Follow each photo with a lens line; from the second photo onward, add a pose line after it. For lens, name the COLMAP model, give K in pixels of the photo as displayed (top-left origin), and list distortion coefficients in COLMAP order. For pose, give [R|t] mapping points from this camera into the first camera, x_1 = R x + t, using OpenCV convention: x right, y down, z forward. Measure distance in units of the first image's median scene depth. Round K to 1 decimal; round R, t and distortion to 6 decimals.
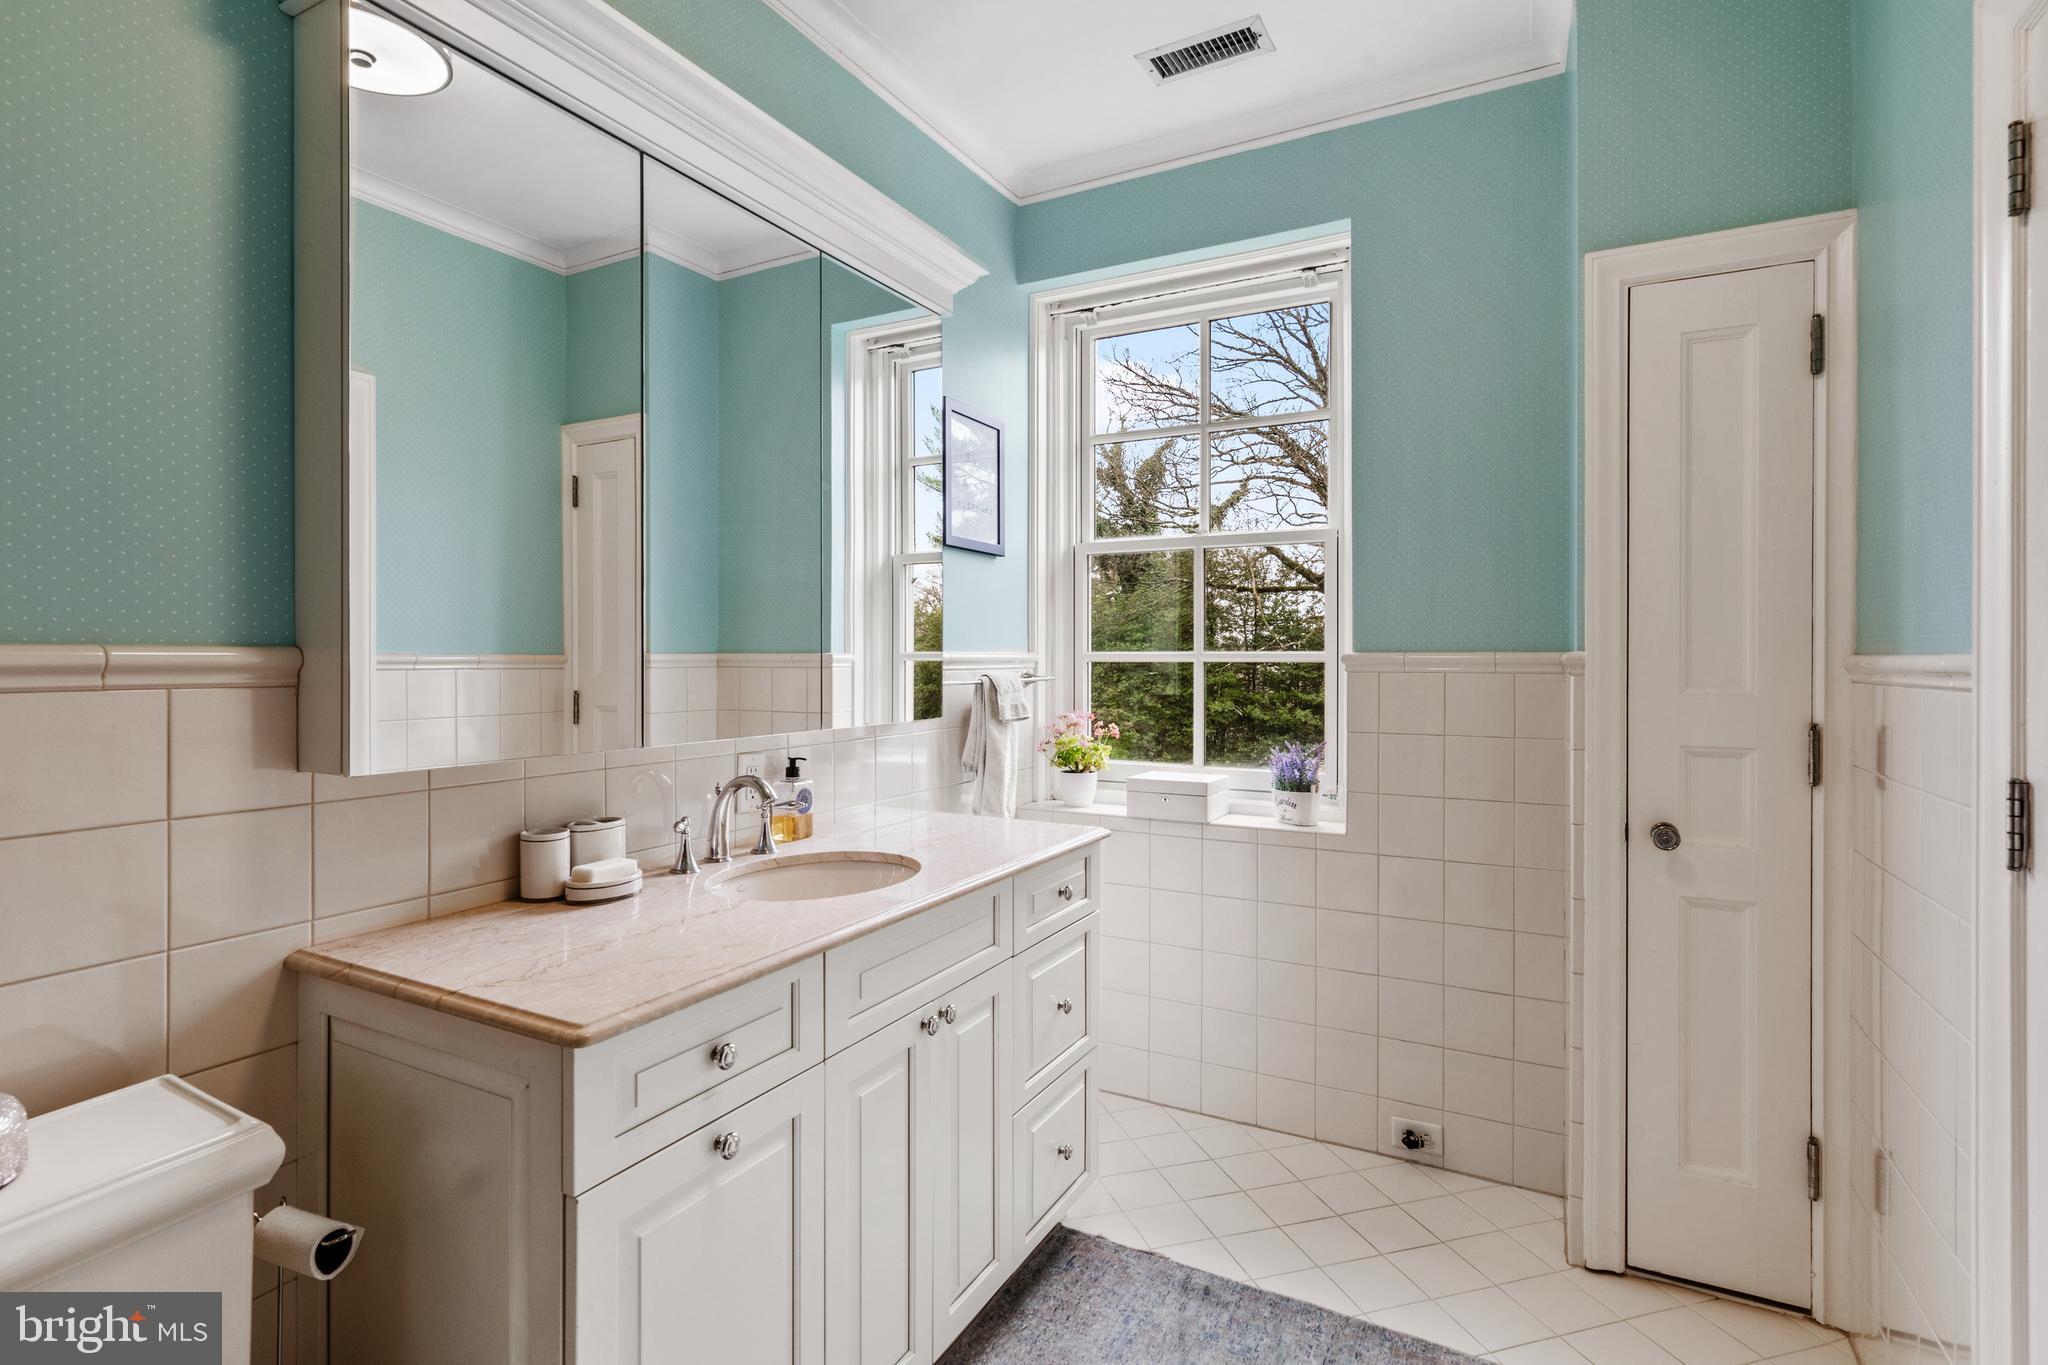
lens RADIAL K [[992.5, 0, 1017.2], [0, 992.5, 663.6], [0, 0, 1]] dist [0.006978, 0.000335]
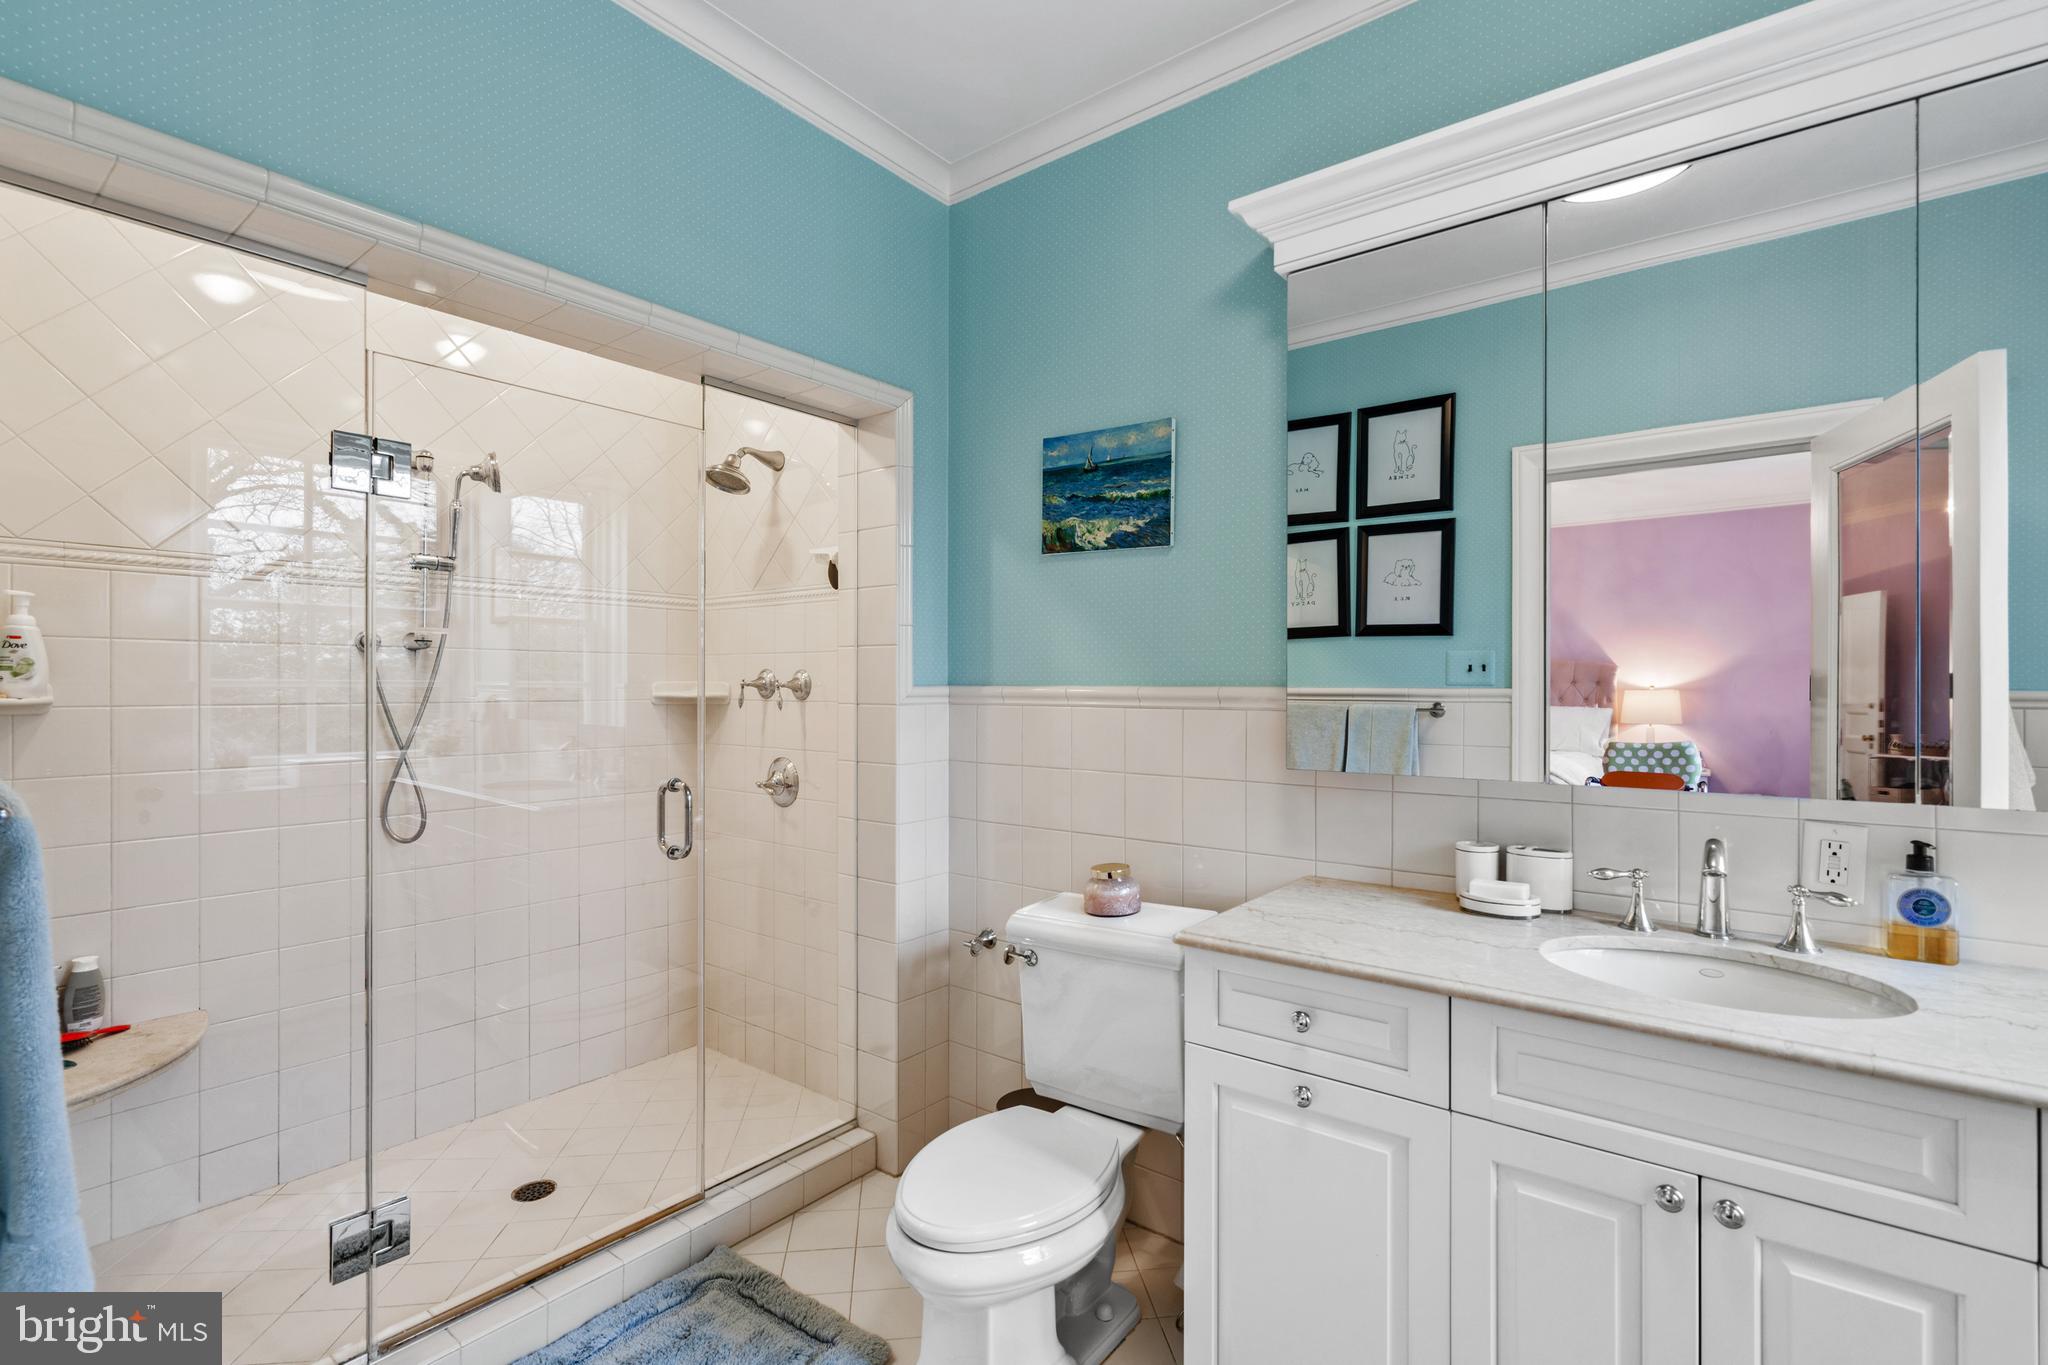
lens RADIAL K [[951.7, 0, 1015.1], [0, 951.7, 692.1], [0, 0, 1]] dist [0.013273, 0.000330]
pose [[-0.158808, -0.001384, -0.987308, 0.818085], [-0.010390, 0.999946, 0.000269, -0.004068], [0.987255, 0.010300, -0.158814, 0.748868]]
